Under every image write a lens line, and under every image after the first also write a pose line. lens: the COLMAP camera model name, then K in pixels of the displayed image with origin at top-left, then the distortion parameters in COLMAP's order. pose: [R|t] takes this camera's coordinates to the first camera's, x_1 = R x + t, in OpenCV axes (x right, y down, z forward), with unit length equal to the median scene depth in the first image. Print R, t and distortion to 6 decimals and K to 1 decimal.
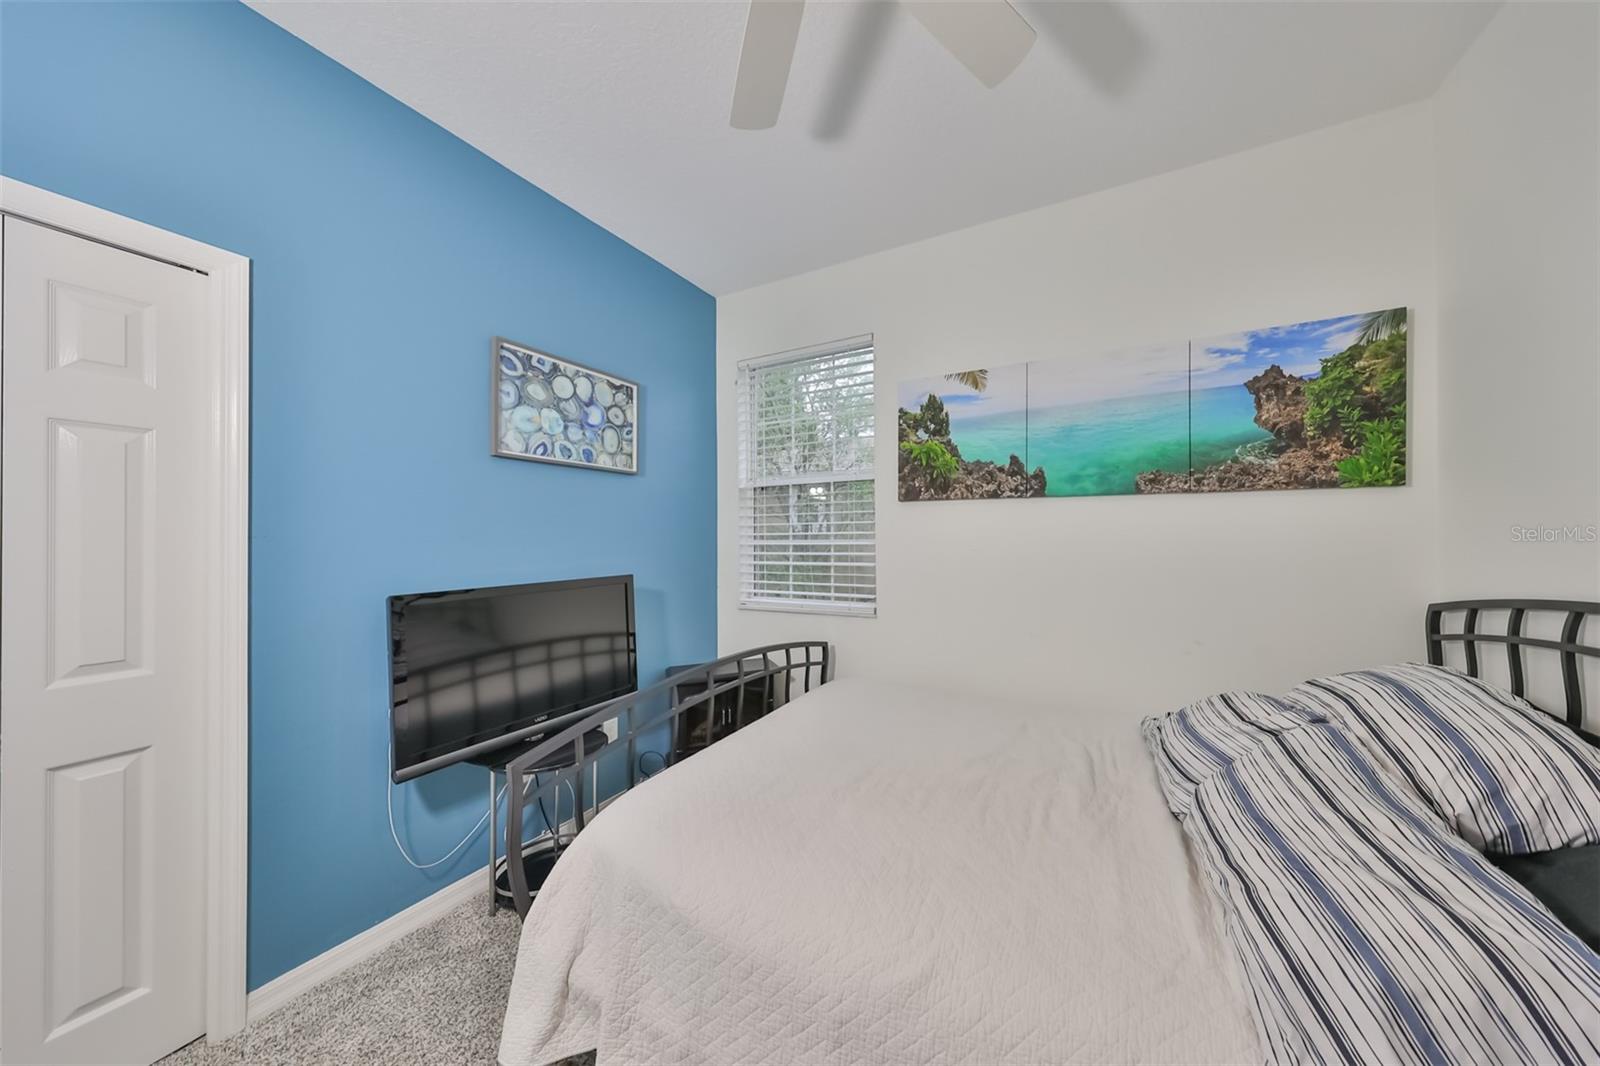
lens RADIAL K [[492.3, 0, 805.8], [0, 492.3, 540.3], [0, 0, 1]] dist [0.001020, 0.000087]
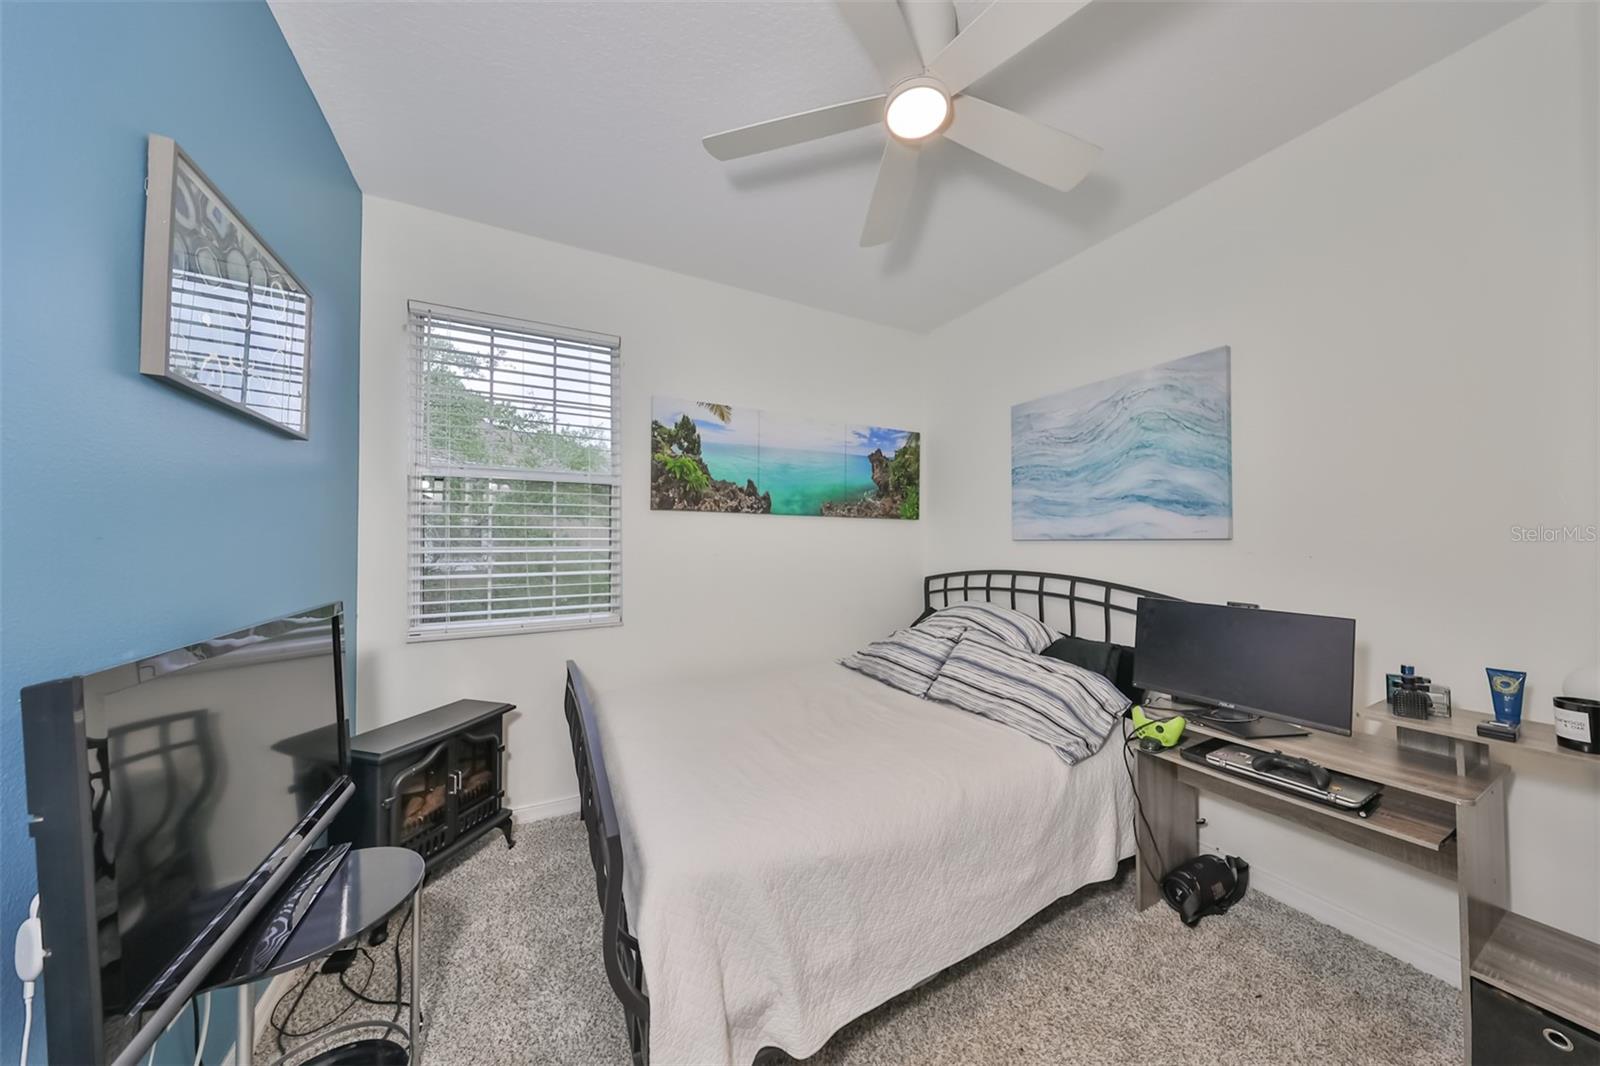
lens RADIAL K [[492.3, 0, 805.8], [0, 492.3, 540.3], [0, 0, 1]] dist [0.001020, 0.000087]
pose [[0.575848, 0.007946, 0.817518, -0.533076], [0.000515, 0.999949, -0.010082, -0.003624], [-0.817556, 0.006226, 0.575815, 0.151980]]
